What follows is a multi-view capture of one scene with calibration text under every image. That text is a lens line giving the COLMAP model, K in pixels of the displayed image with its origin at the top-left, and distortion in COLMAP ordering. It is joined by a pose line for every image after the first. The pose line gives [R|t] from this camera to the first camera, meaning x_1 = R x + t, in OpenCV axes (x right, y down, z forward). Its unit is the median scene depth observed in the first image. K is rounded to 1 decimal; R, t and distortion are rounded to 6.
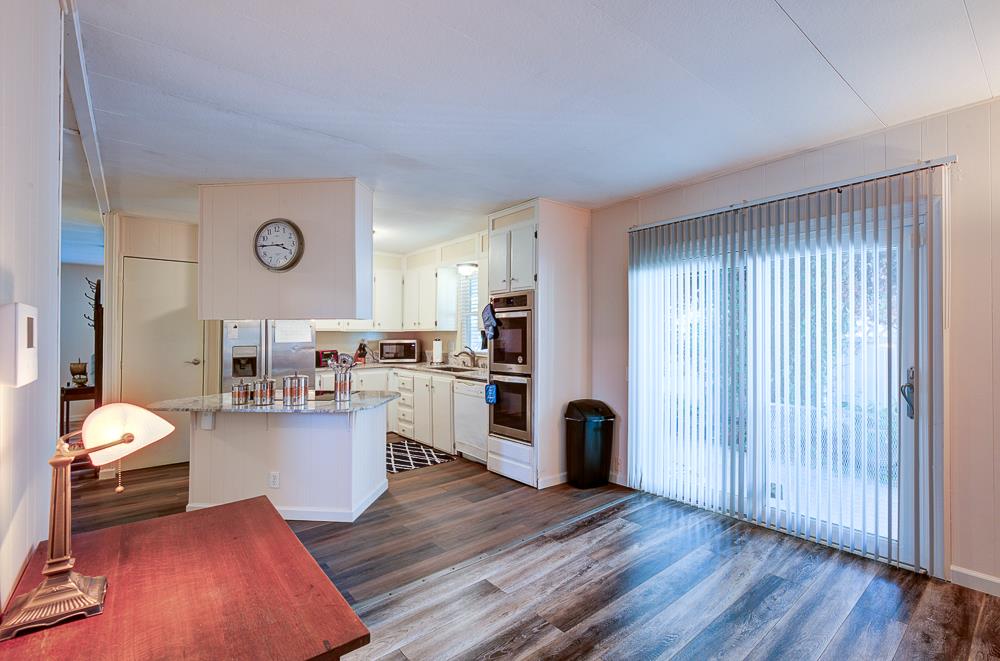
lens RADIAL K [[460.3, 0, 506.3], [0, 460.3, 333.6], [0, 0, 1]] dist [0.000068, 0.000165]
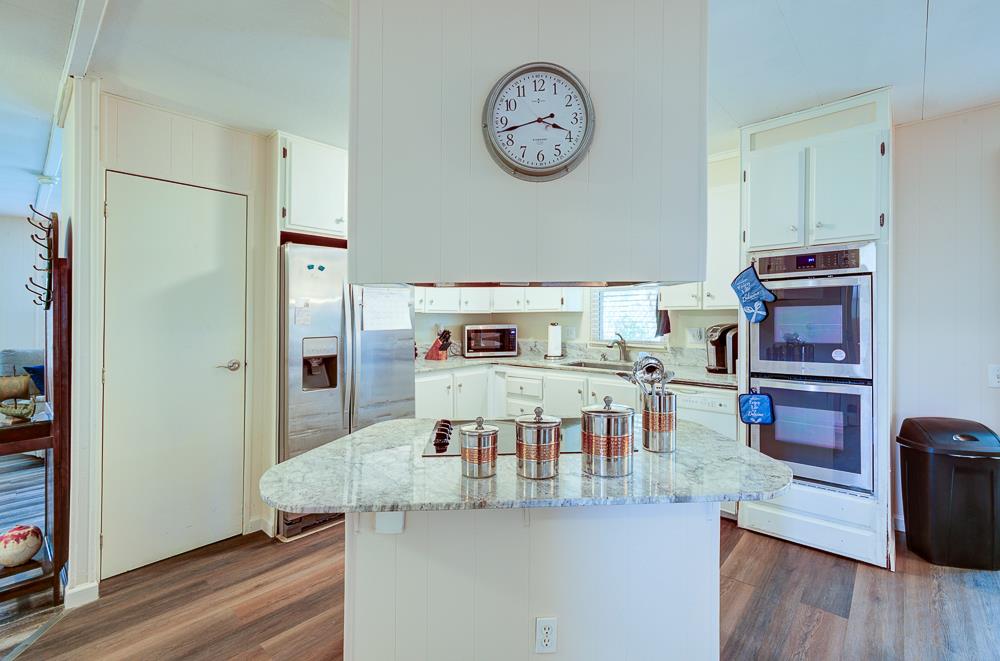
lens RADIAL K [[454.9, 0, 497.2], [0, 454.9, 318.6], [0, 0, 1]] dist [-0.000477, 0.000131]
pose [[0.990438, -0.005495, 0.137848, -0.465056], [0.005251, 0.999984, 0.002130, 0.003518], [-0.137858, -0.001386, 0.990451, 0.427971]]
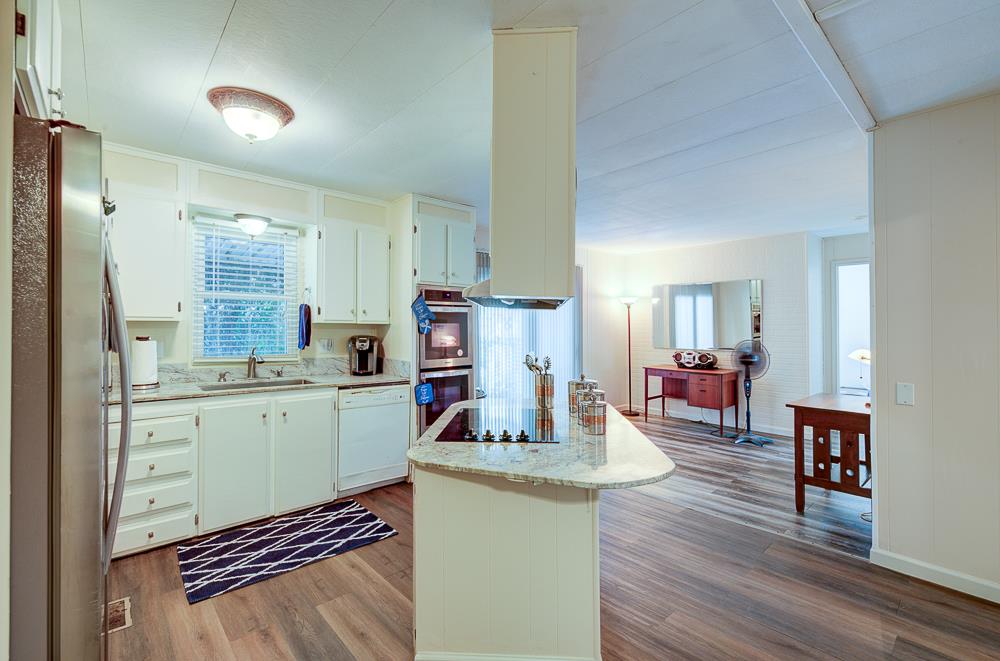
lens RADIAL K [[444.1, 0, 511.8], [0, 444.1, 330.5], [0, 0, 1]] dist [0.001324, 0.000382]
pose [[-0.061190, 0.001941, 0.998124, -0.909734], [-0.001164, 0.999997, -0.002016, 0.006818], [-0.998125, -0.001285, -0.061188, 0.873890]]
